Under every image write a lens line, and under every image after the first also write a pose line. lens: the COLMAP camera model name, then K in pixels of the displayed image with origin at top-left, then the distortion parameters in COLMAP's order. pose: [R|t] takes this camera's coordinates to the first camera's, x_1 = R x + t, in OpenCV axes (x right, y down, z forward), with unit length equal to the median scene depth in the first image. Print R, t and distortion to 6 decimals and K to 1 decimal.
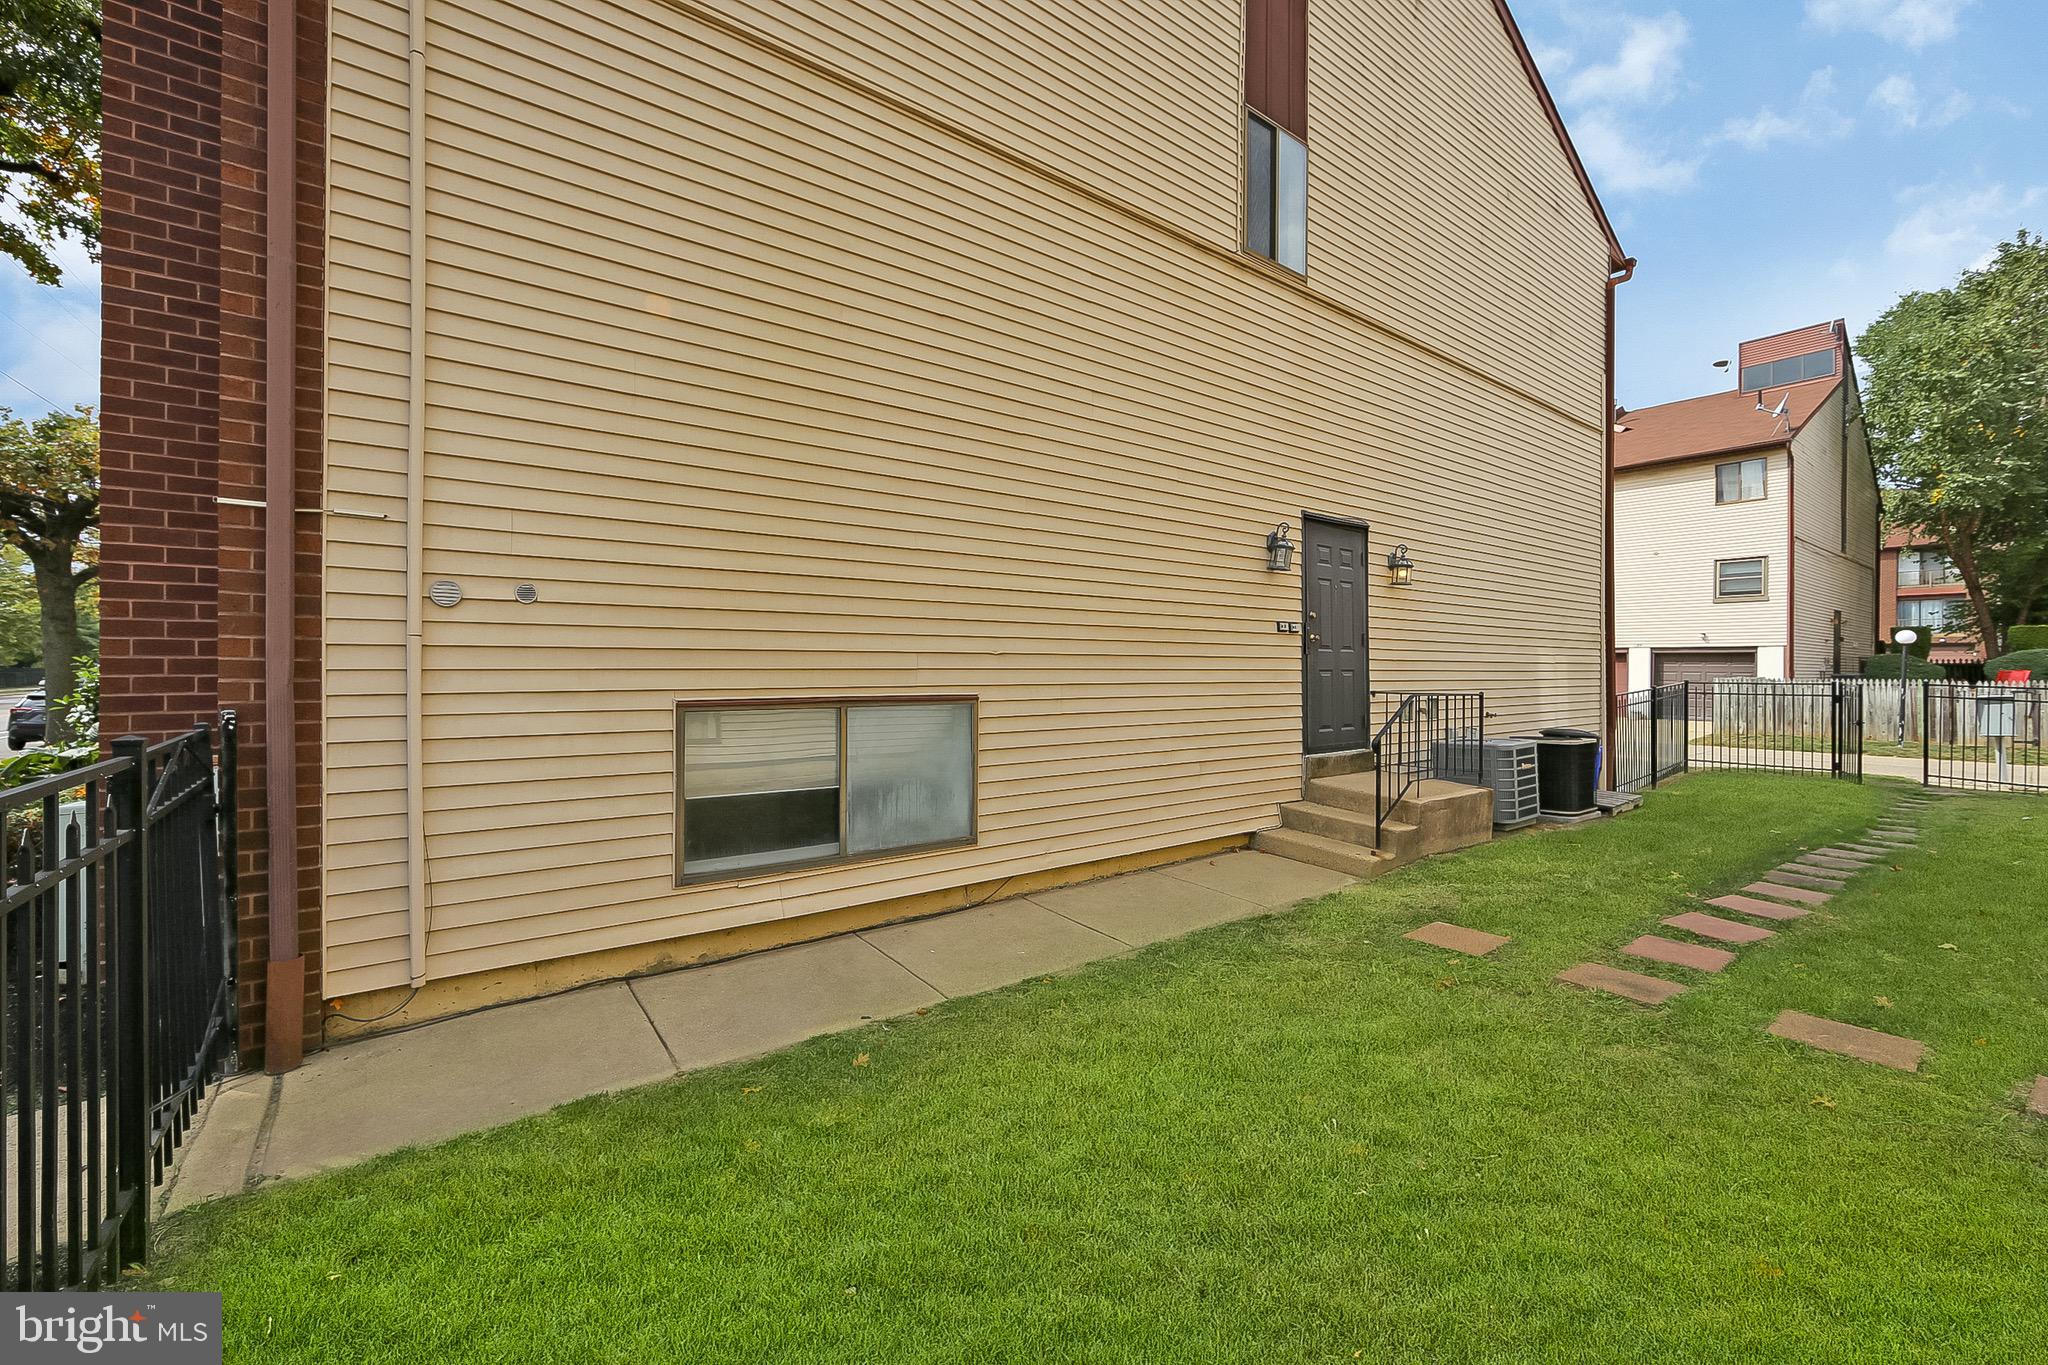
lens RADIAL K [[820.5, 0, 1011.8], [0, 820.5, 672.0], [0, 0, 1]] dist [-0.001299, -0.000005]
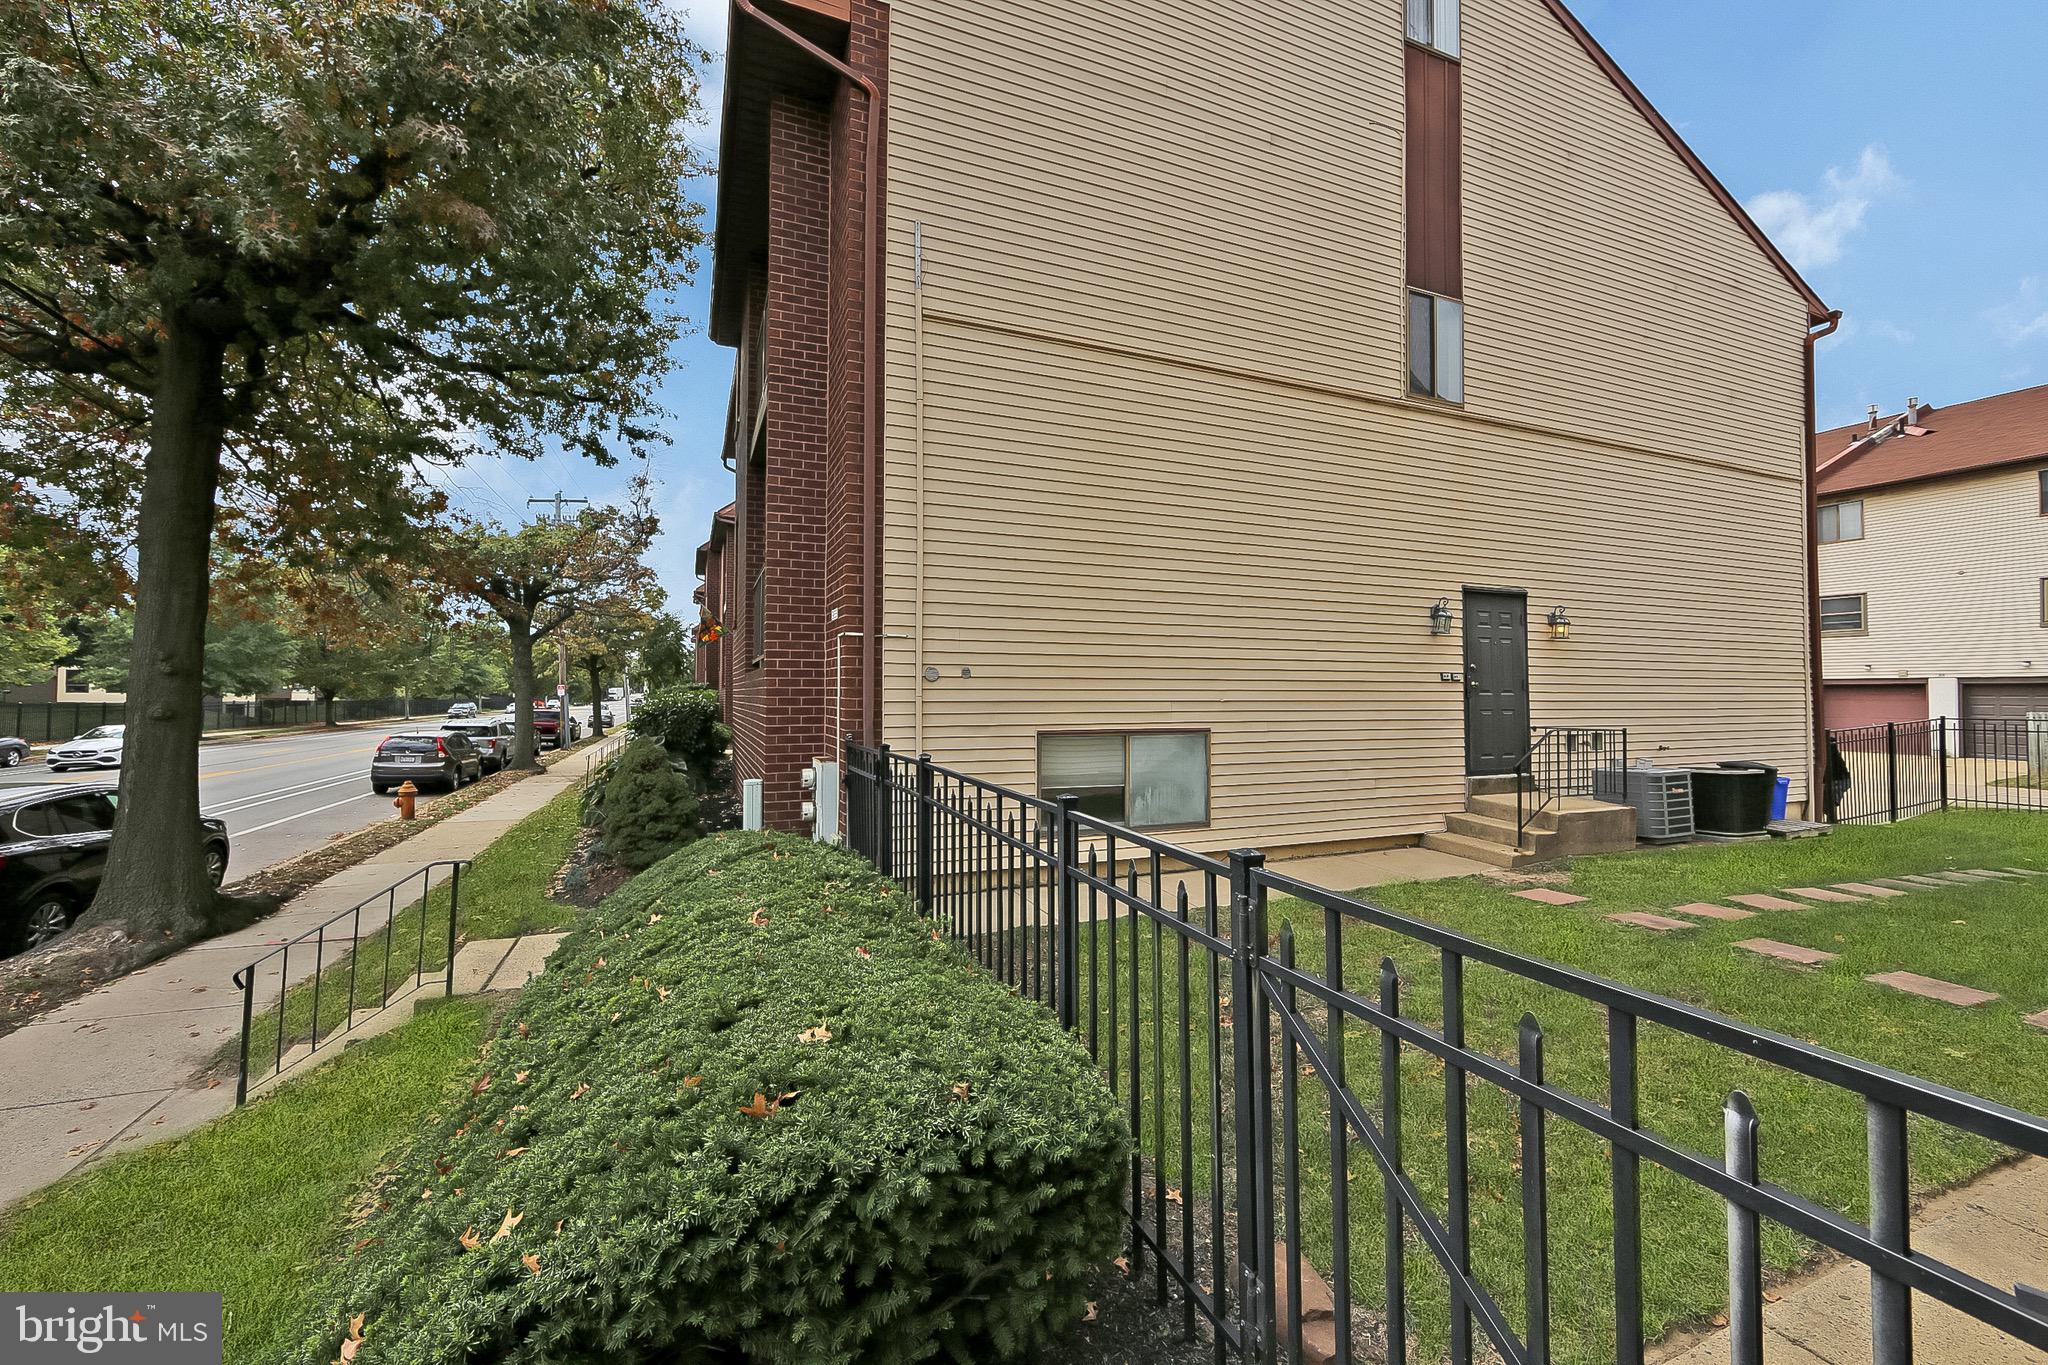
lens RADIAL K [[820.5, 0, 1011.8], [0, 820.5, 672.0], [0, 0, 1]] dist [-0.001299, -0.000005]
pose [[0.970482, -0.008547, -0.241023, -0.022059], [0.000187, 0.999398, -0.034687, -0.017313], [0.241175, 0.033618, 0.969899, -0.415741]]
